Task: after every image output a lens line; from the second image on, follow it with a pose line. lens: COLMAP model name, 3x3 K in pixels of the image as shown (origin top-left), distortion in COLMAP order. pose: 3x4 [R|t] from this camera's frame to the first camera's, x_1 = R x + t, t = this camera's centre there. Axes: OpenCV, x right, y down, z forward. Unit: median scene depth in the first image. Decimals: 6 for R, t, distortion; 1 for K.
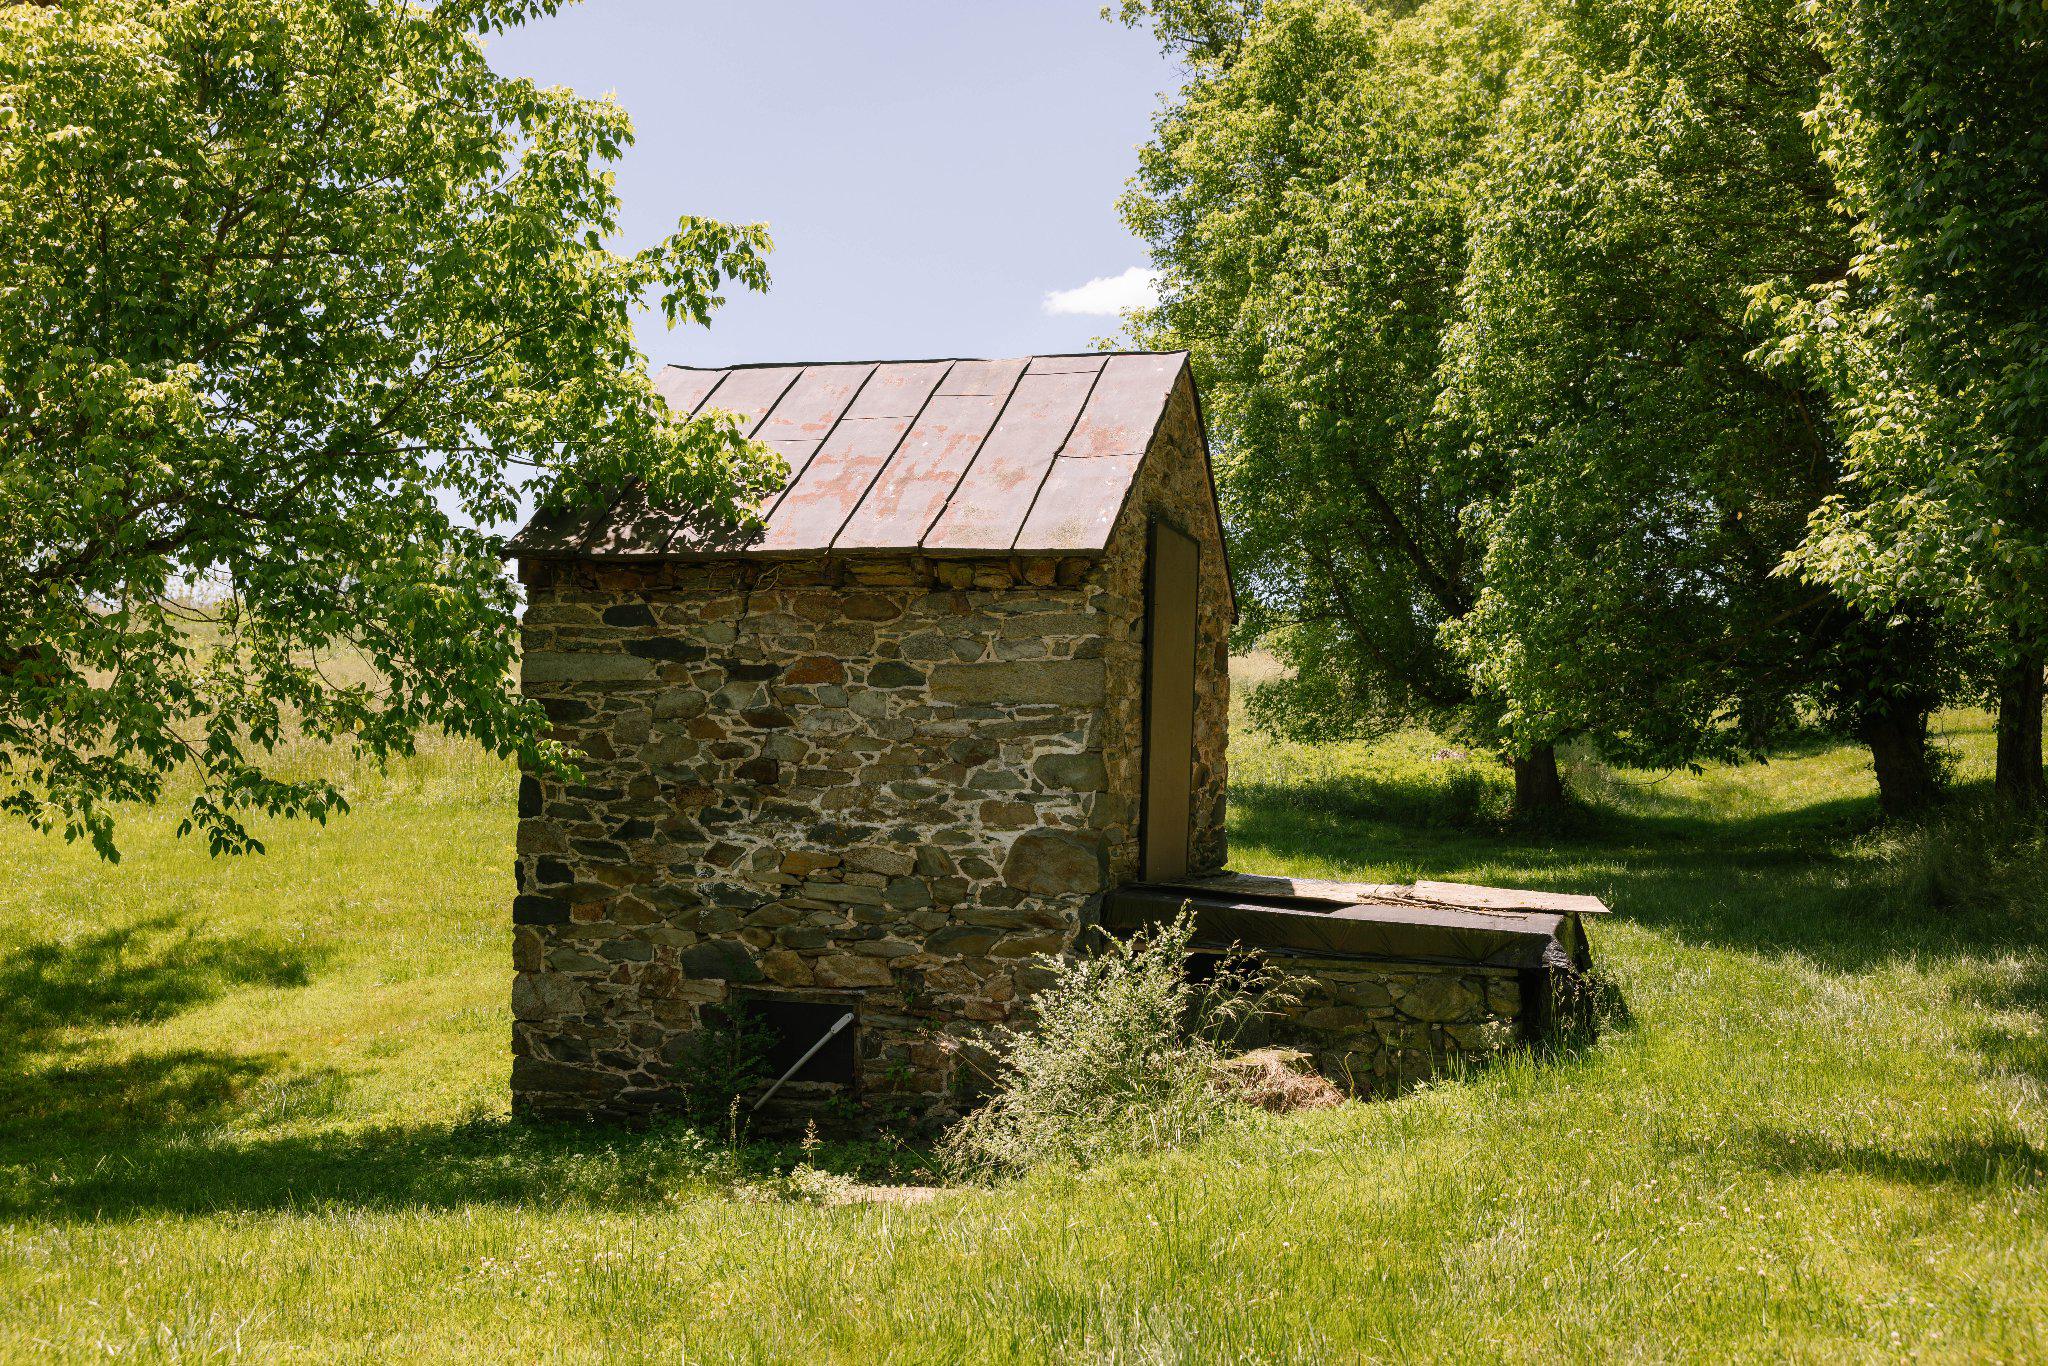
lens RADIAL K [[2115.6, 0, 1024.0], [0, 2115.6, 683.0], [0, 0, 1]] dist [-0.014886, -0.009937]
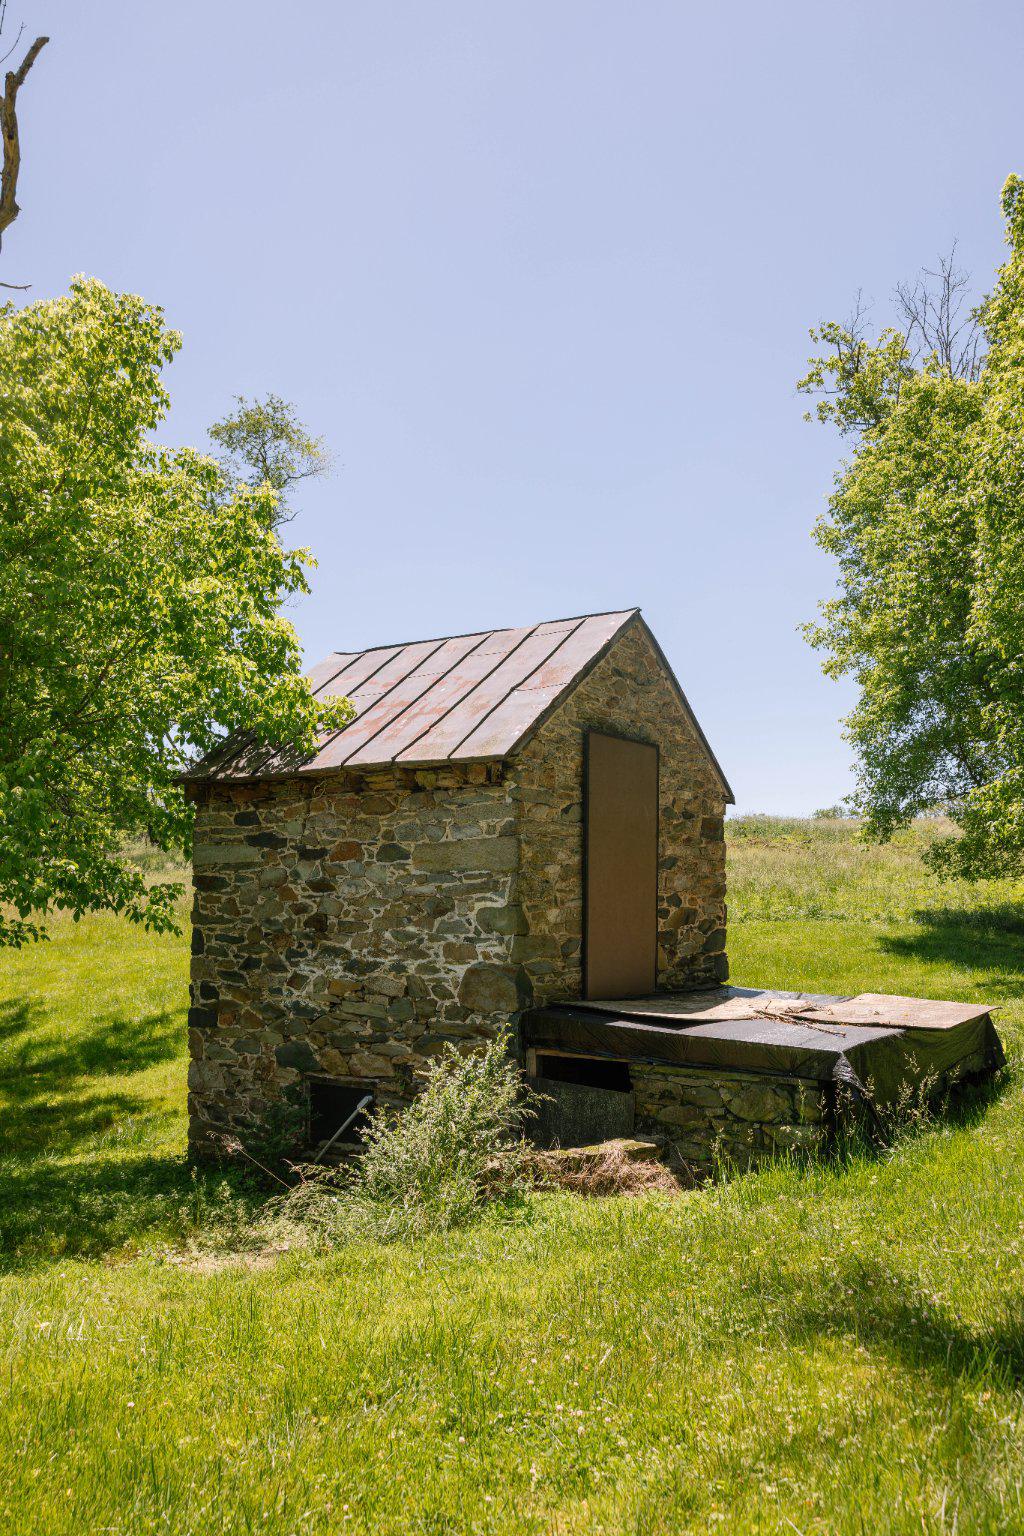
lens RADIAL K [[1216.0, 0, 512.4], [0, 1216.0, 784.2], [0, 0, 1]] dist [0.000216, 0.003007]
pose [[0.947516, -0.053122, -0.315264, 0.269802], [0.035846, 0.997533, -0.060353, 0.002363], [0.317693, 0.045884, 0.947083, 0.255611]]
